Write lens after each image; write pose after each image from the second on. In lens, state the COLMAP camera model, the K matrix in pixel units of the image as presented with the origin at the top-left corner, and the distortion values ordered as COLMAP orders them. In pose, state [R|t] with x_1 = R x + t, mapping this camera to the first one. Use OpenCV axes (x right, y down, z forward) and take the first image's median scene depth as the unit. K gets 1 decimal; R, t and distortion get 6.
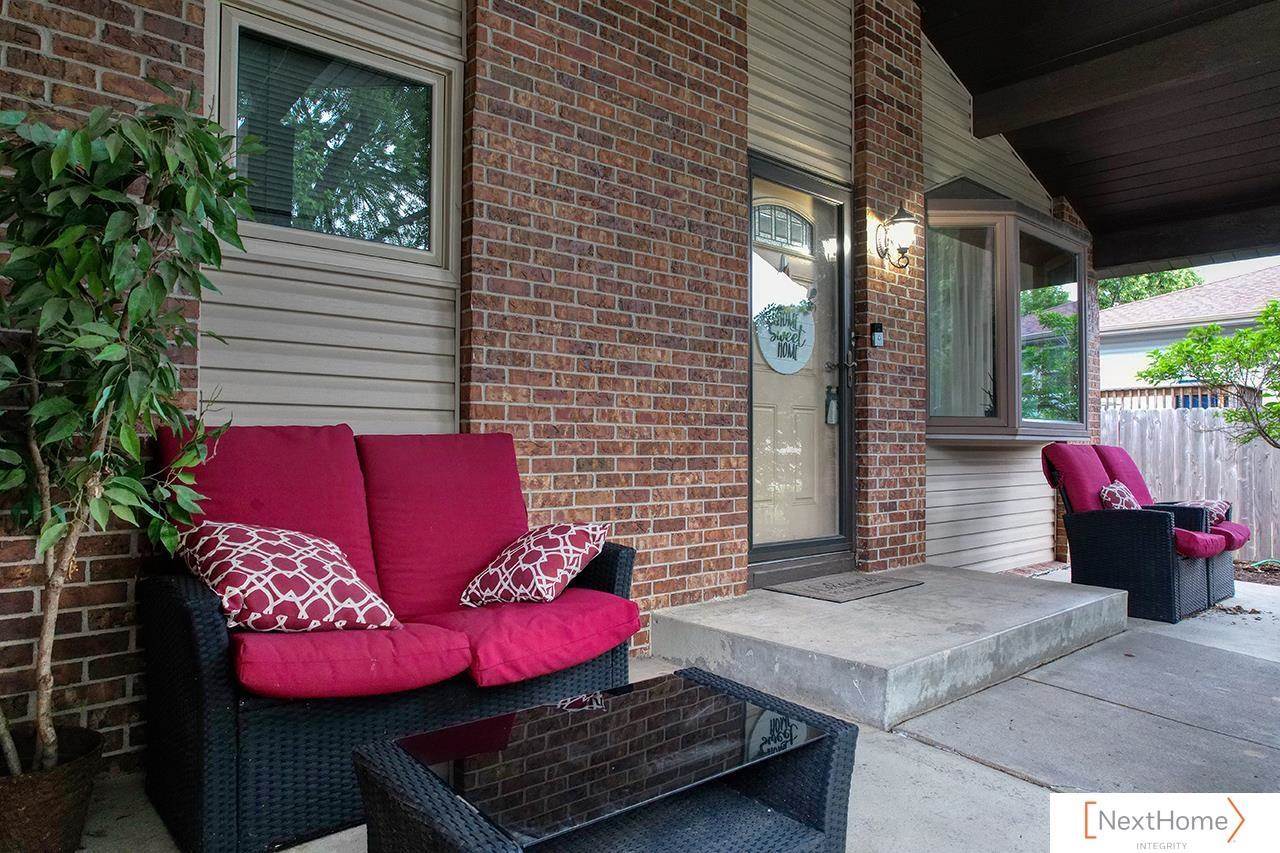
lens RADIAL K [[814.6, 0, 640.5], [0, 814.6, 434.4], [0, 0, 1]] dist [-0.068298, 0.058721]
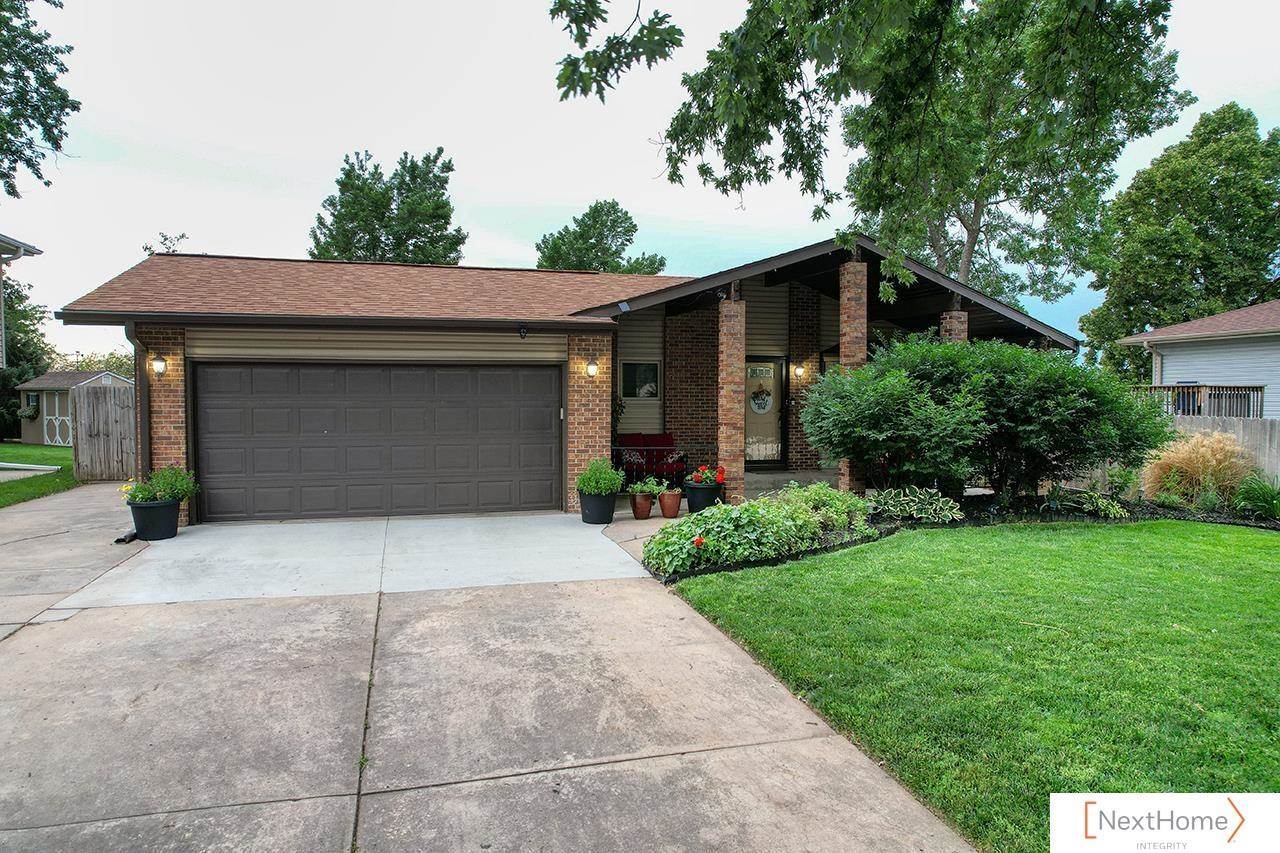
lens RADIAL K [[814.6, 0, 640.5], [0, 814.6, 434.4], [0, 0, 1]] dist [-0.068298, 0.058721]
pose [[0.907503, 0.016630, -0.419717, 1.734793], [0.008781, 0.998246, 0.058539, -0.288223], [0.419954, -0.056810, 0.905765, -3.559040]]
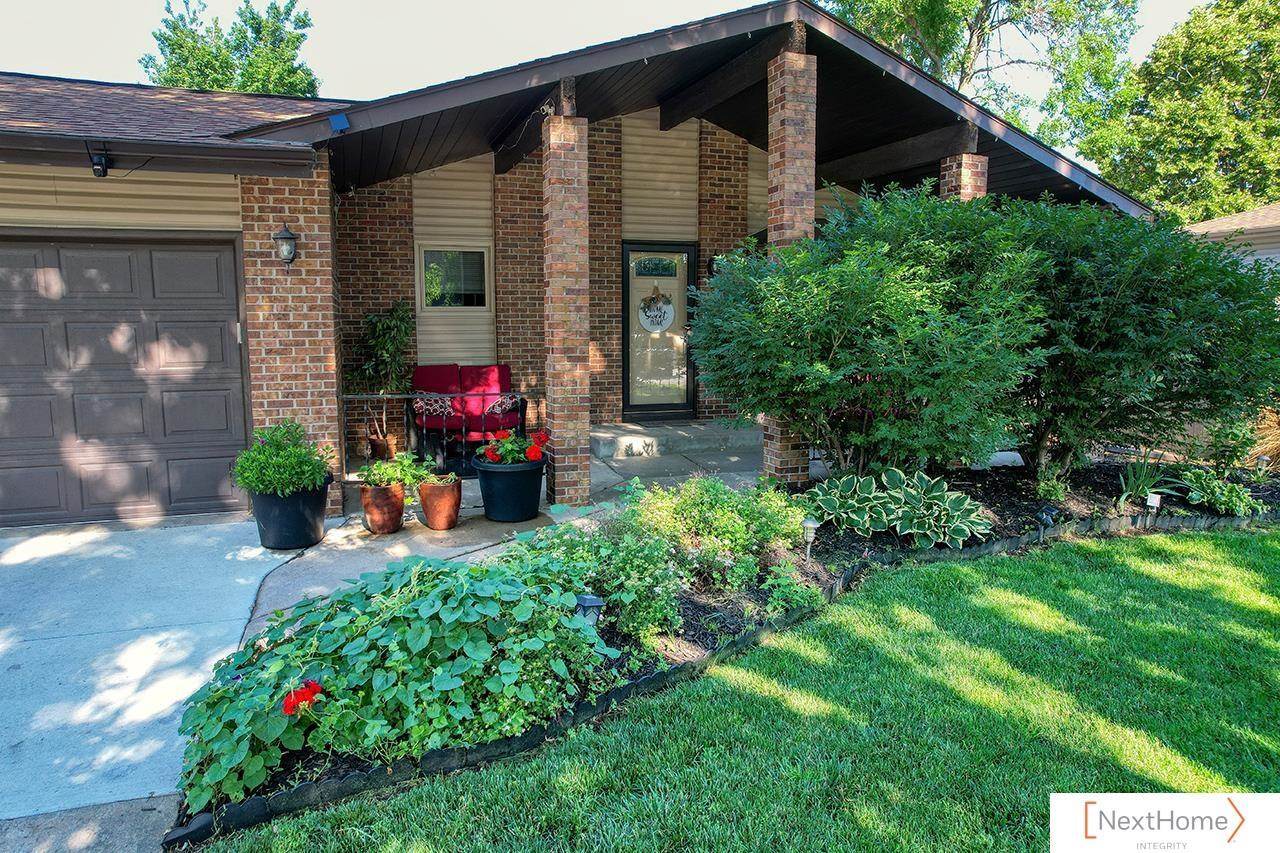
lens RADIAL K [[814.6, 0, 640.5], [0, 814.6, 434.4], [0, 0, 1]] dist [-0.068298, 0.058721]
pose [[0.928452, 0.050635, -0.367985, 1.465003], [0.008101, 0.987669, 0.156345, -0.219087], [0.371364, -0.148140, 0.916594, -1.722190]]
